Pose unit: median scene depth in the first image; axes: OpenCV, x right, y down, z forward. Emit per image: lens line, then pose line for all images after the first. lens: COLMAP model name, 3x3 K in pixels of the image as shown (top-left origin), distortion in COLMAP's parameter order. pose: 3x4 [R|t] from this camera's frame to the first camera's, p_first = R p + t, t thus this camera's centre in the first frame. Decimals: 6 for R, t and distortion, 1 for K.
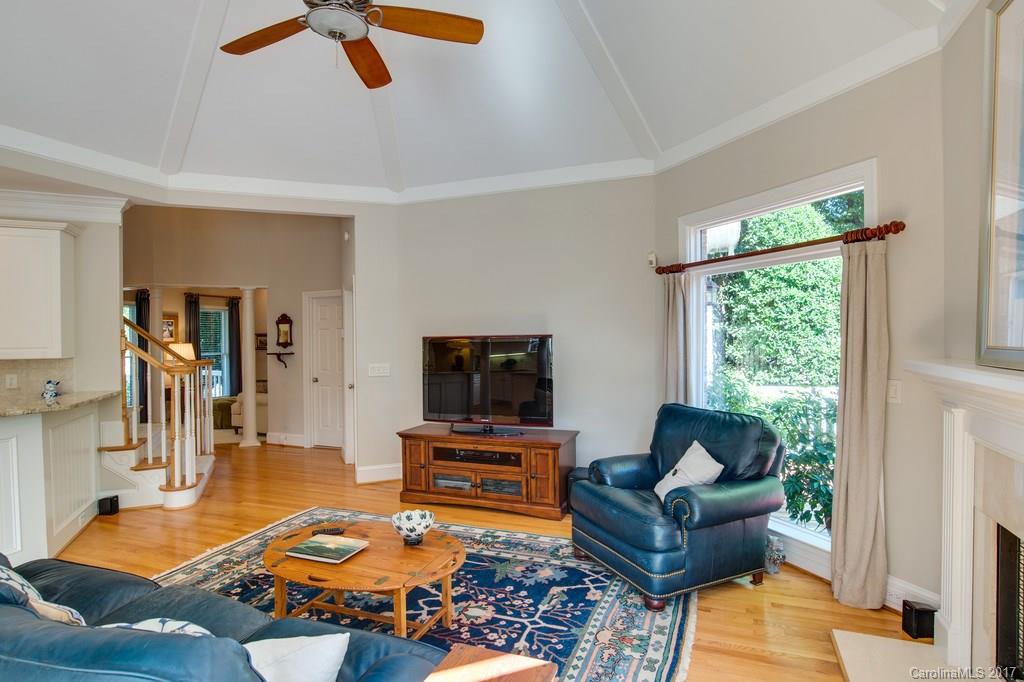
lens RADIAL K [[548.8, 0, 512.0], [0, 548.8, 341.0], [0, 0, 1]] dist [-0.037625, 0.000344]
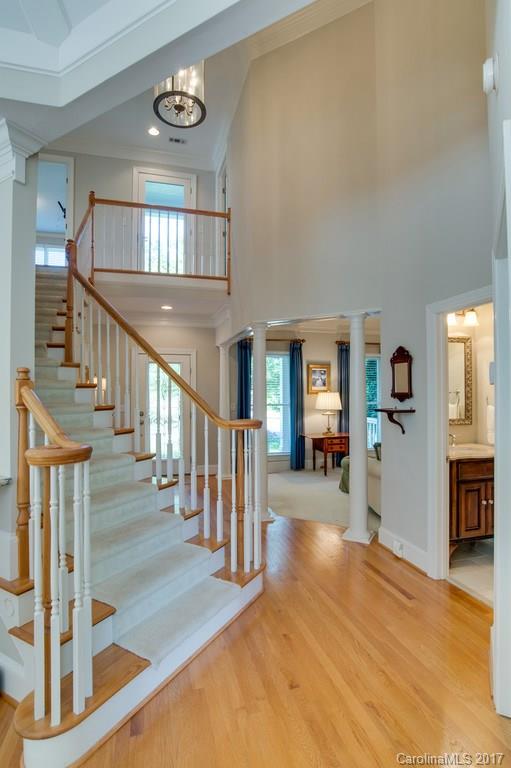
lens RADIAL K [[391.0, 0, 255.5], [0, 391.0, 384.0], [0, 0, 1]] dist [-0.002150, -0.000142]
pose [[0.605604, -0.004058, -0.795756, -0.159061], [-0.009771, 0.999874, -0.012534, 0.000026], [0.795706, 0.015366, 0.605488, 0.589236]]
